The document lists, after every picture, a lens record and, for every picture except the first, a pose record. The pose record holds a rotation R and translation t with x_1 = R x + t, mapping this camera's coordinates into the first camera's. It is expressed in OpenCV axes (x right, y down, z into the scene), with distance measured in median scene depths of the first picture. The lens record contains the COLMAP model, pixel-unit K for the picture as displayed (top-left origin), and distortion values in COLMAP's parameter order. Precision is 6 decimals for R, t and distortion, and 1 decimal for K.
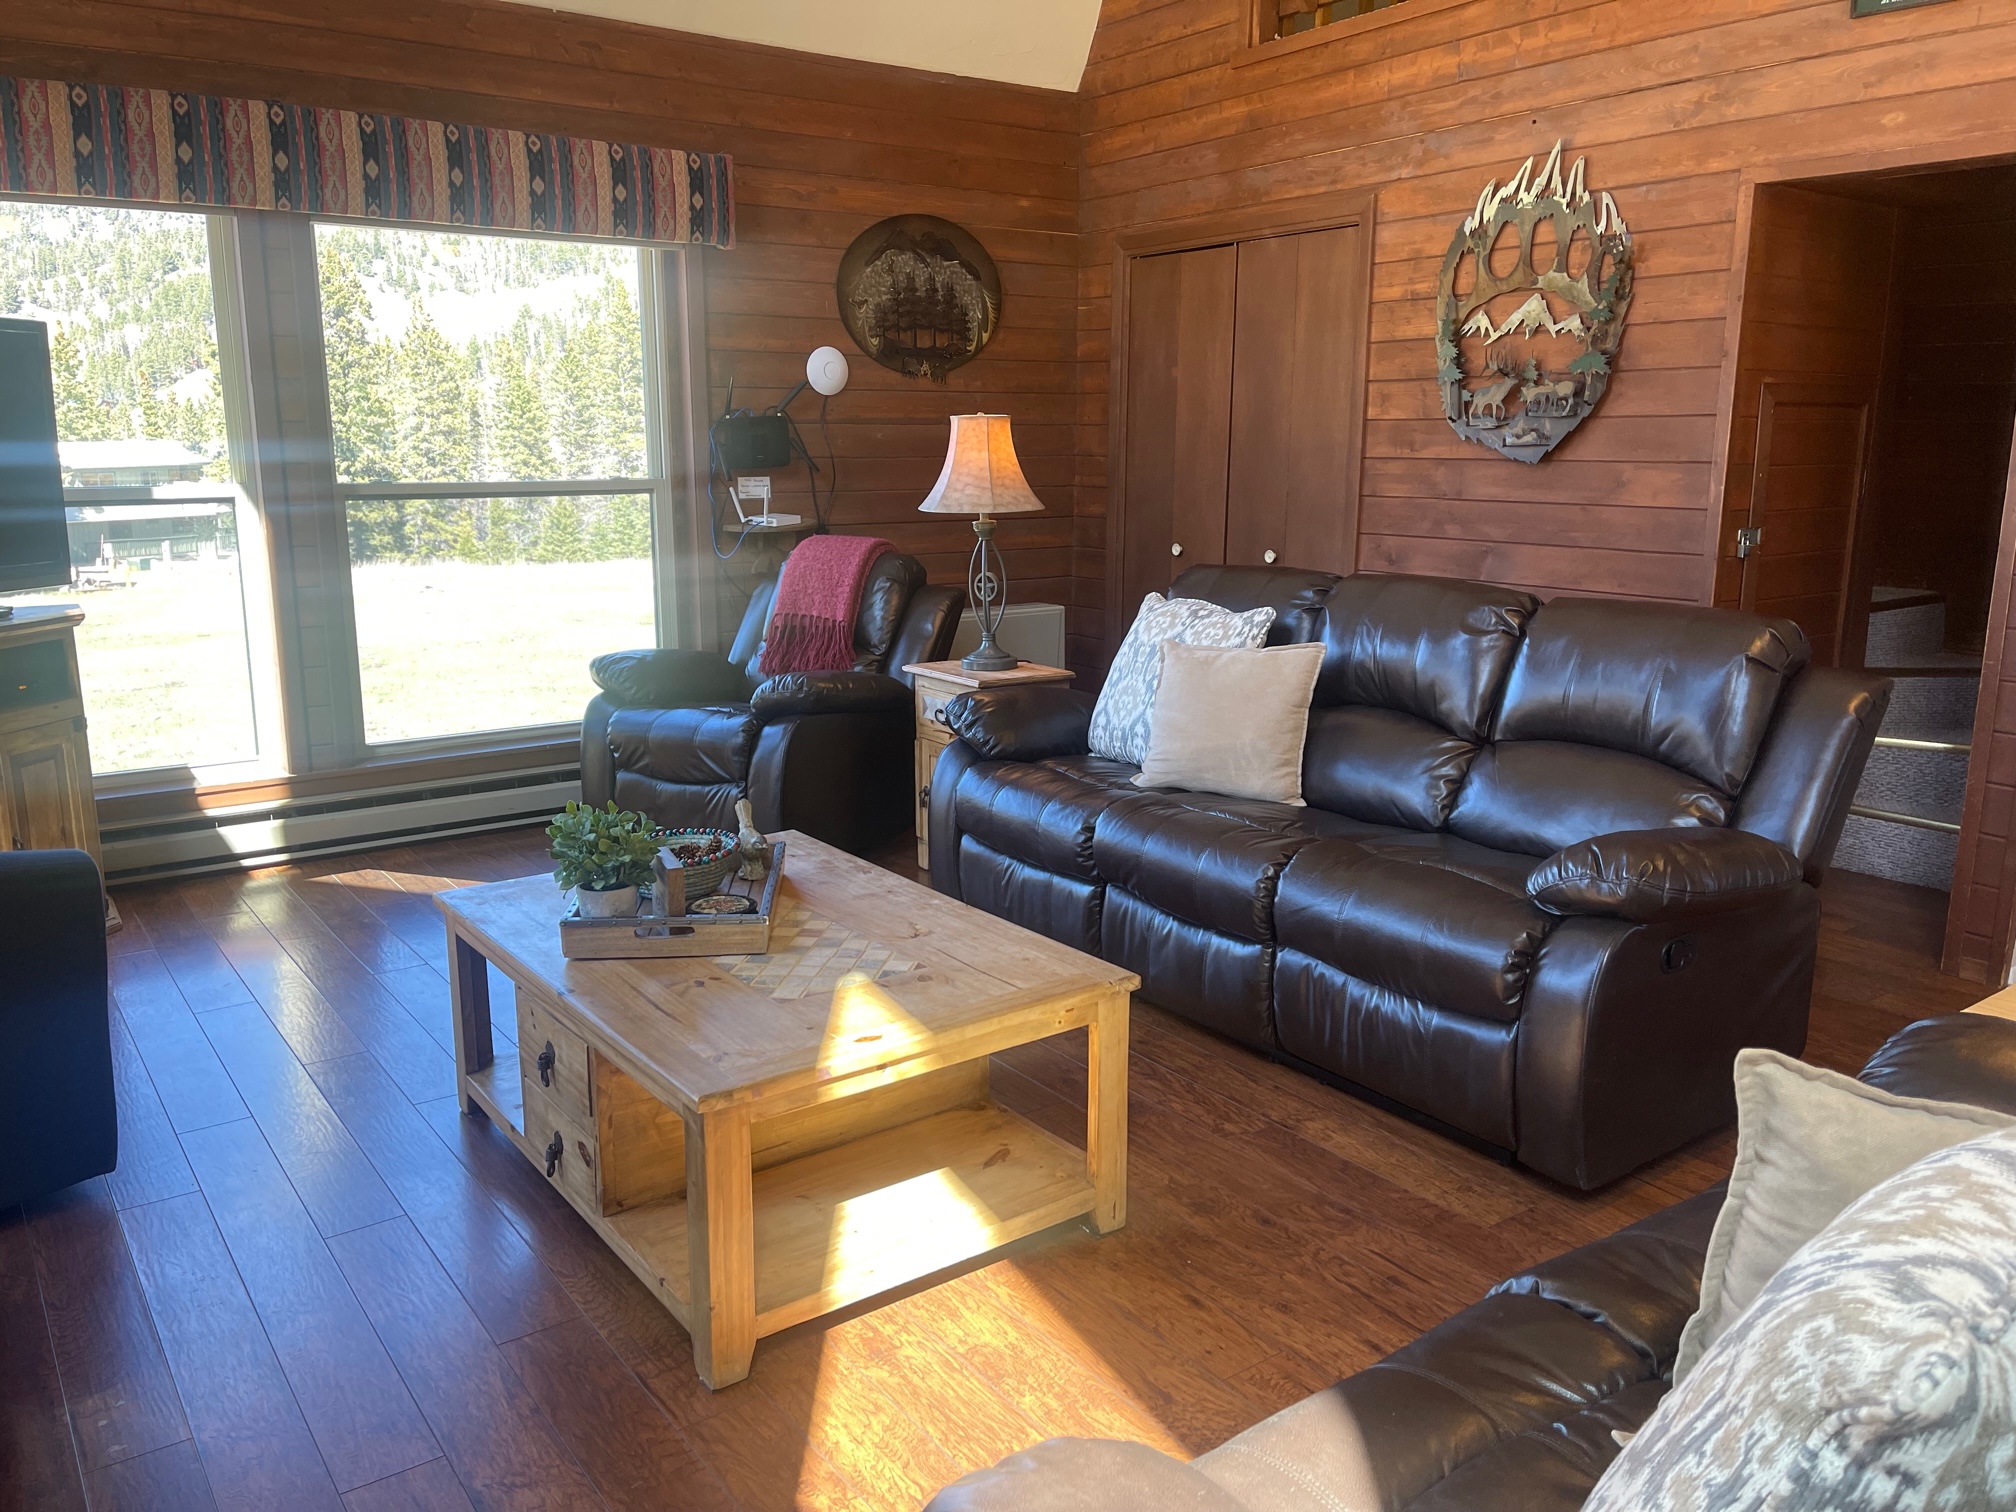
lens RADIAL K [[1527.5, 0, 999.9], [0, 1527.5, 739.8], [0, 0, 1]] dist [0.076128, -0.095851]
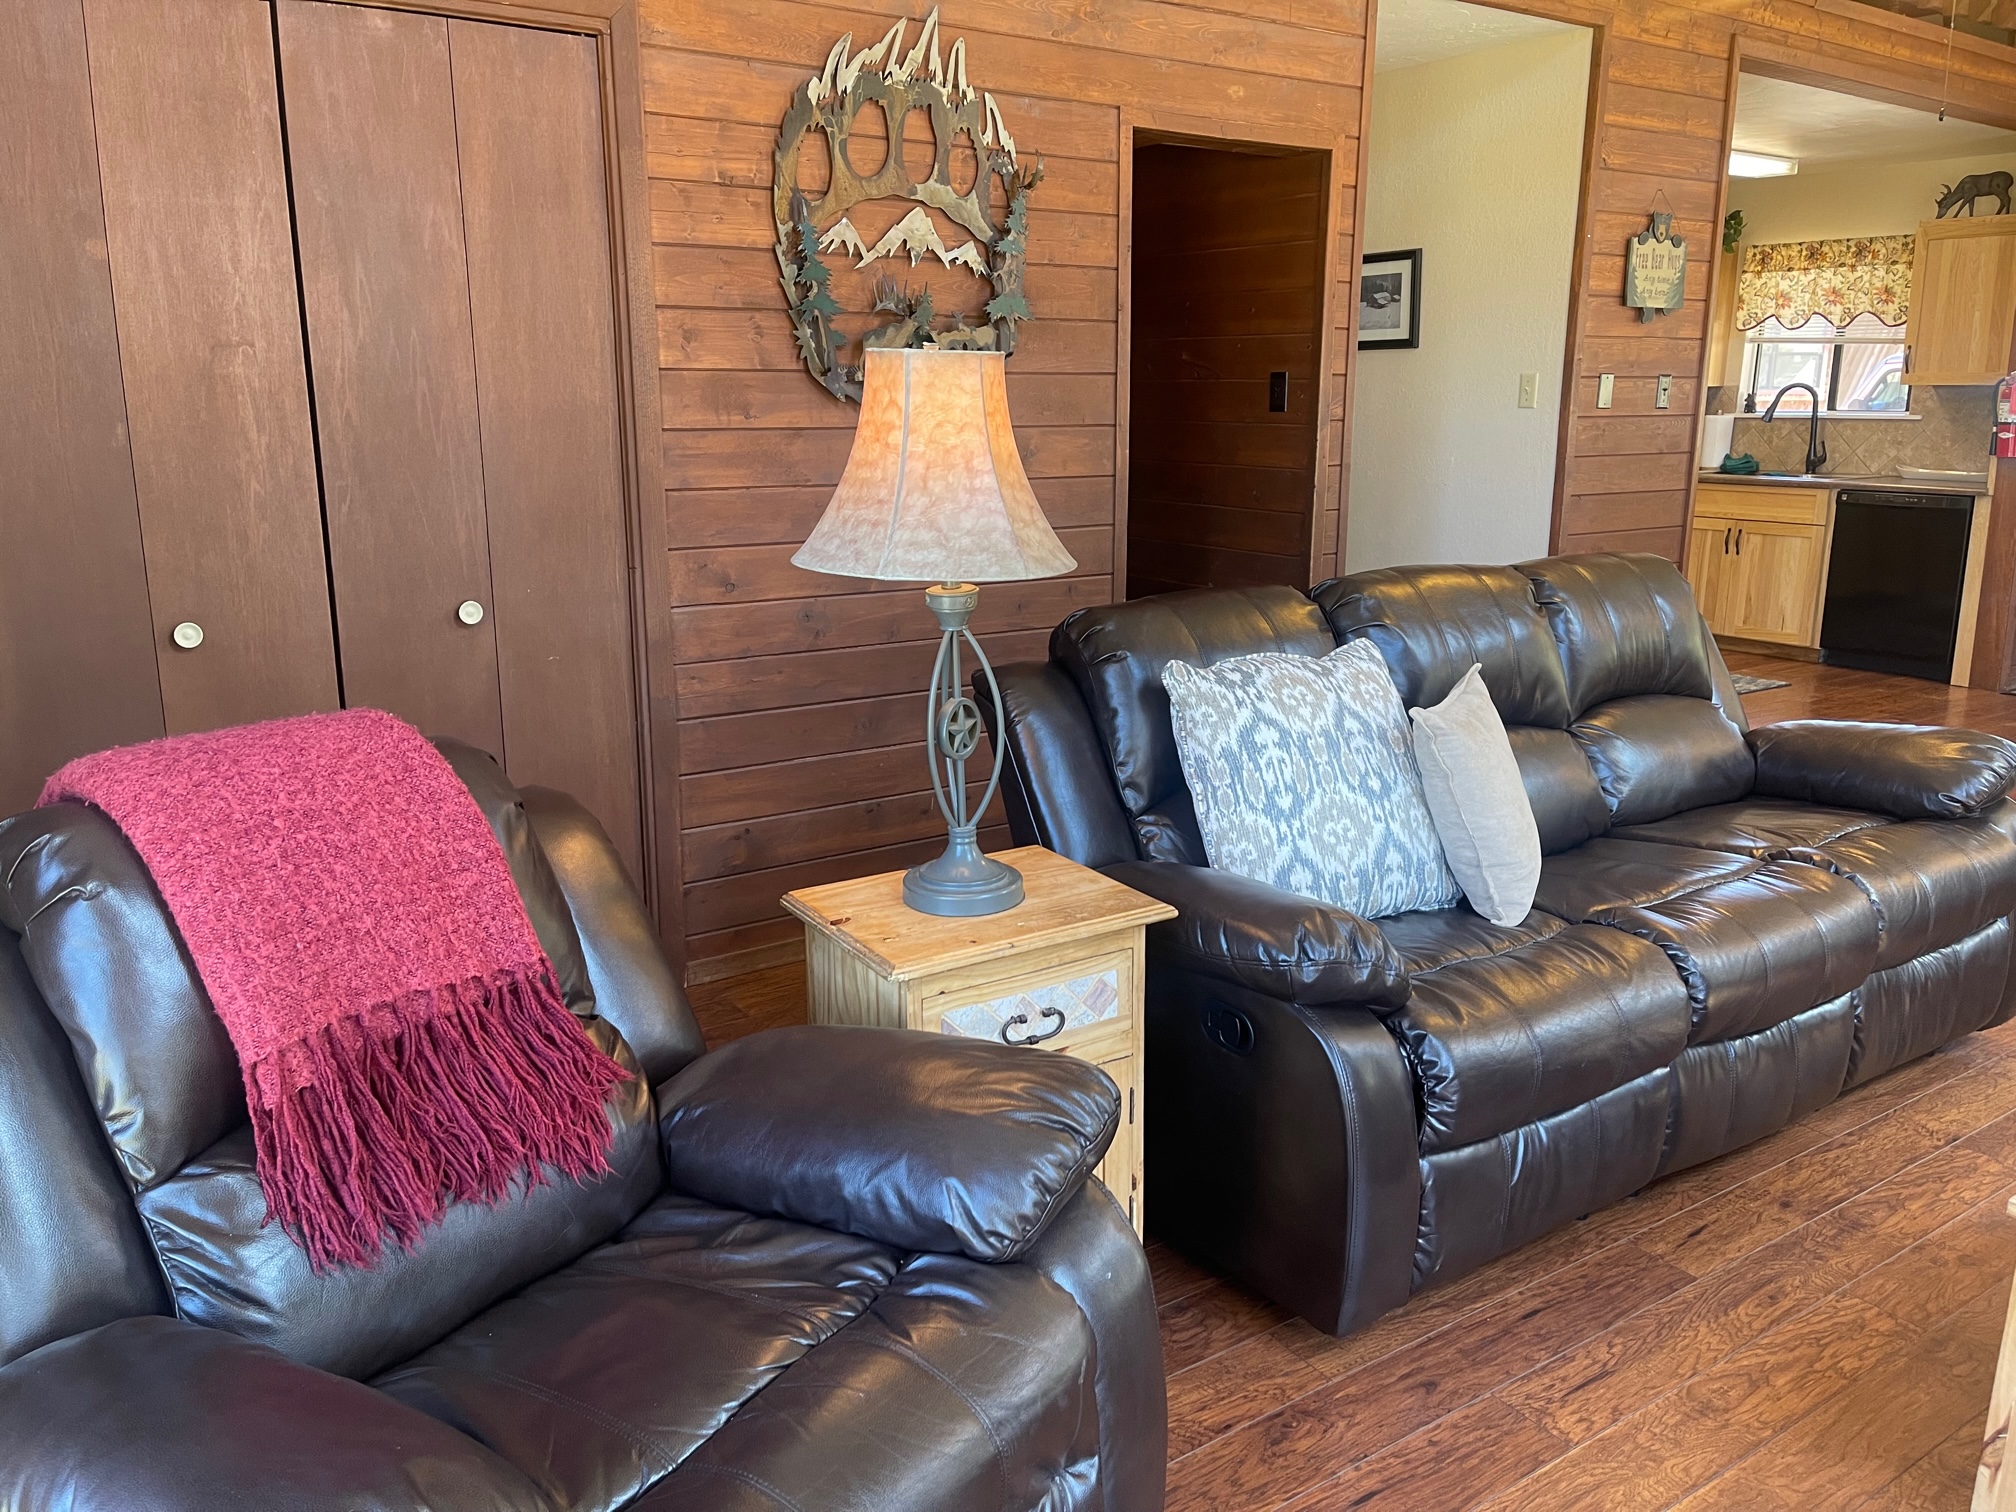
lens RADIAL K [[1527.5, 0, 1006.5], [0, 1527.5, 739.2], [0, 0, 1]] dist [0.076128, -0.095851]
pose [[0.028289, -0.223356, 0.974326, -0.450349], [0.193793, 0.957449, 0.213860, -0.190570], [-0.980634, 0.182768, 0.070370, 0.946074]]
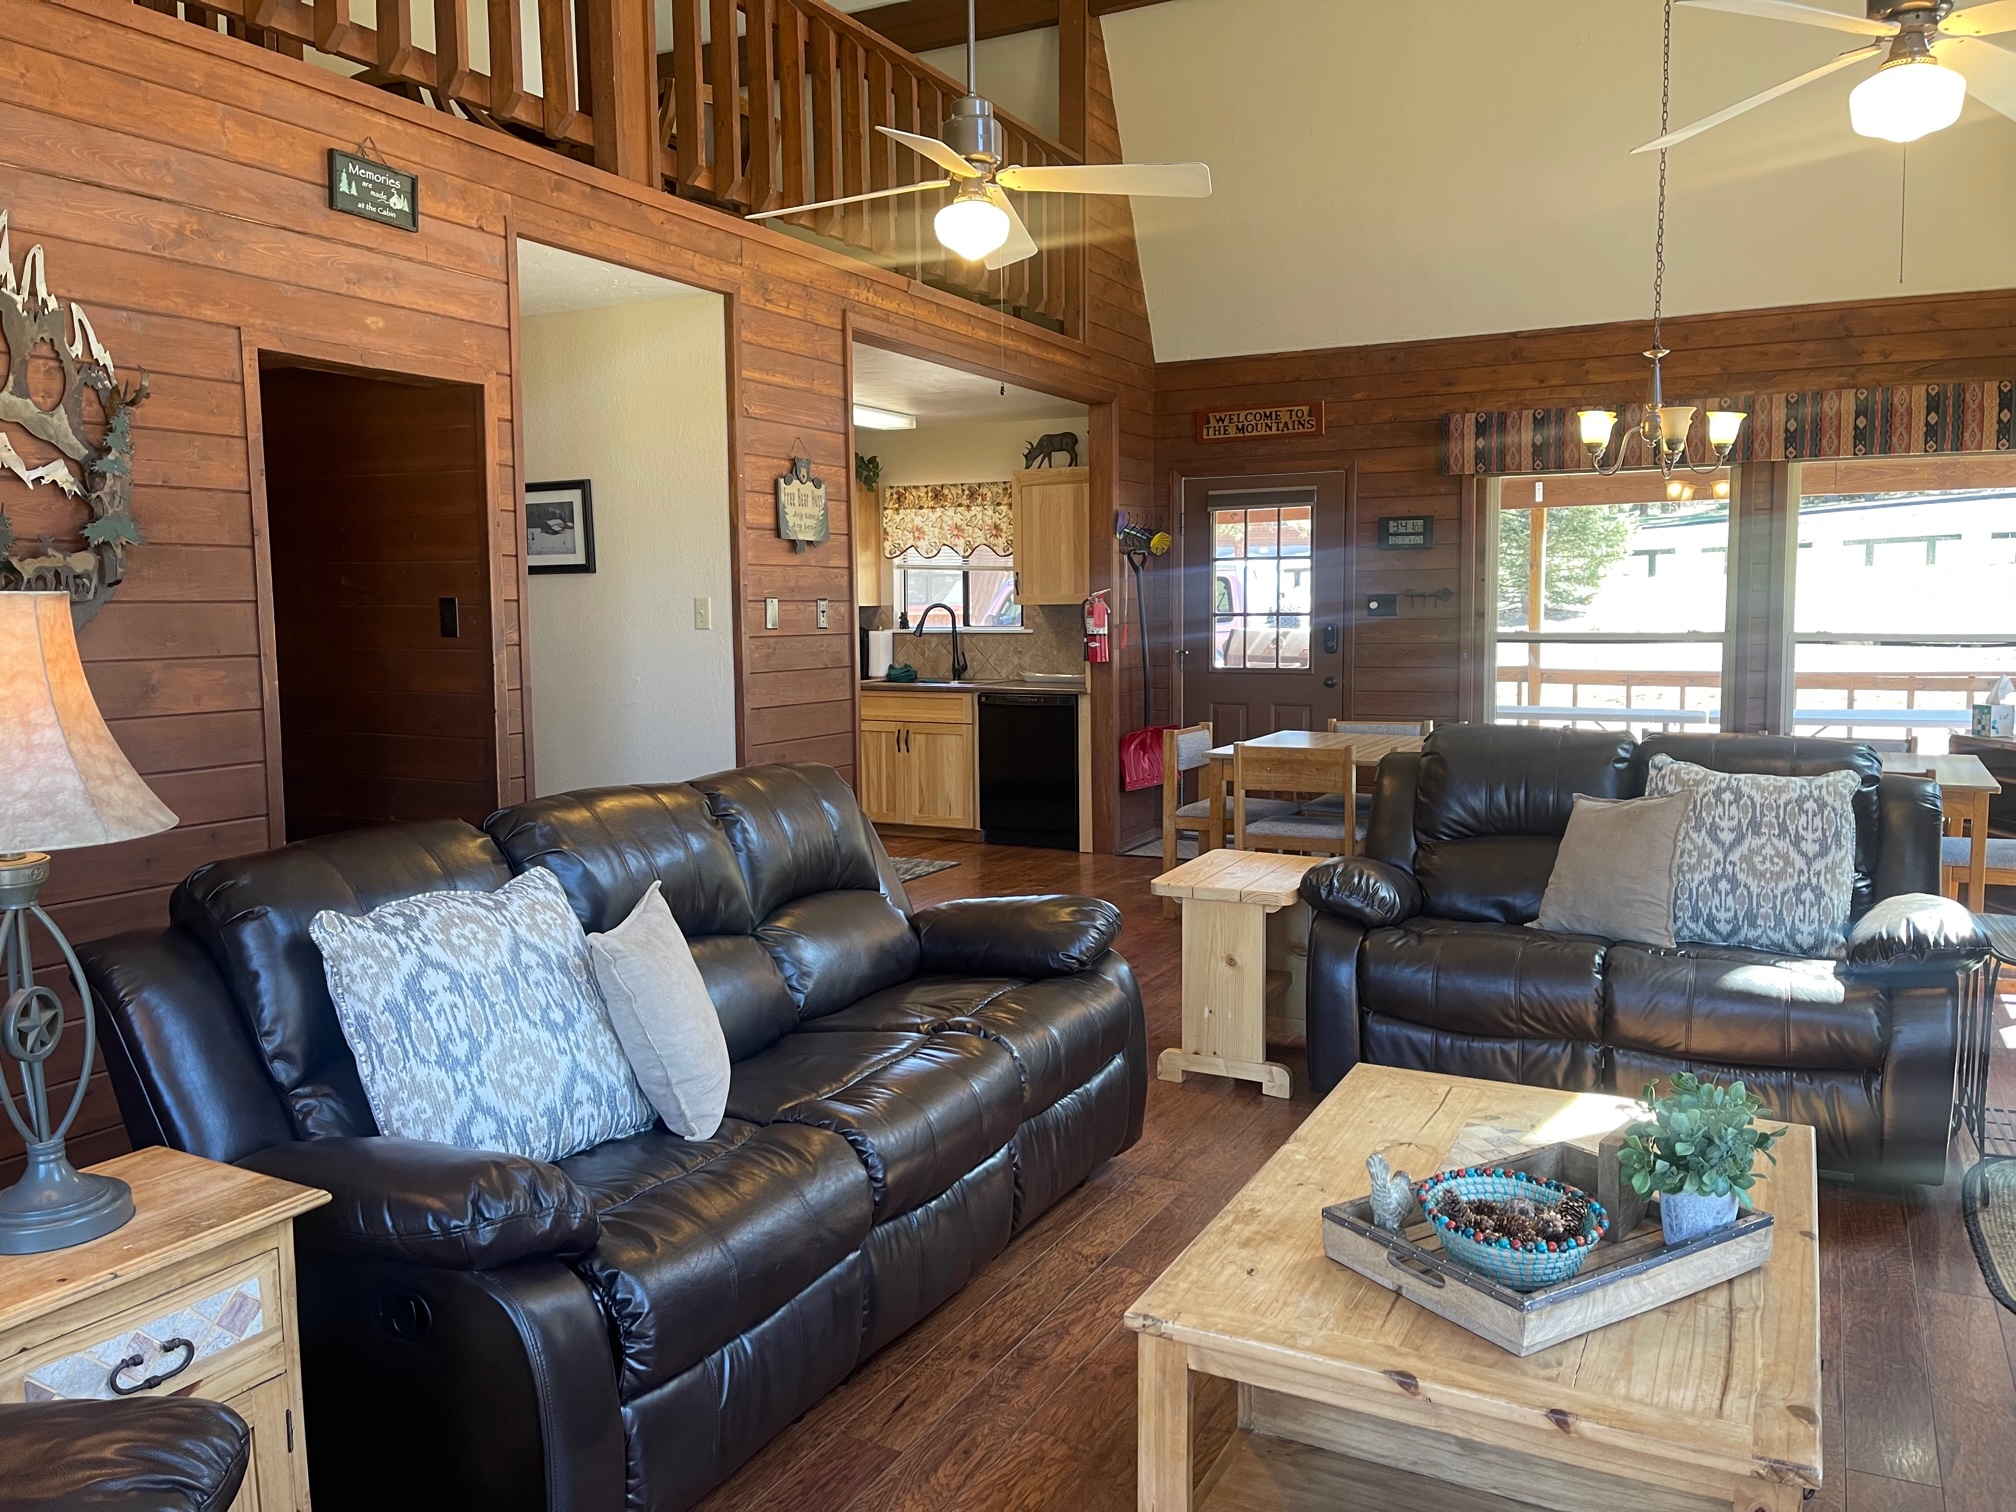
lens RADIAL K [[1527.5, 0, 1005.3], [0, 1527.5, 736.1], [0, 0, 1]] dist [0.076128, -0.095851]
pose [[-0.449737, -0.076023, 0.889920, -0.457244], [0.181819, 0.967715, 0.174554, -0.192524], [-0.874459, 0.240308, -0.421395, 0.924740]]
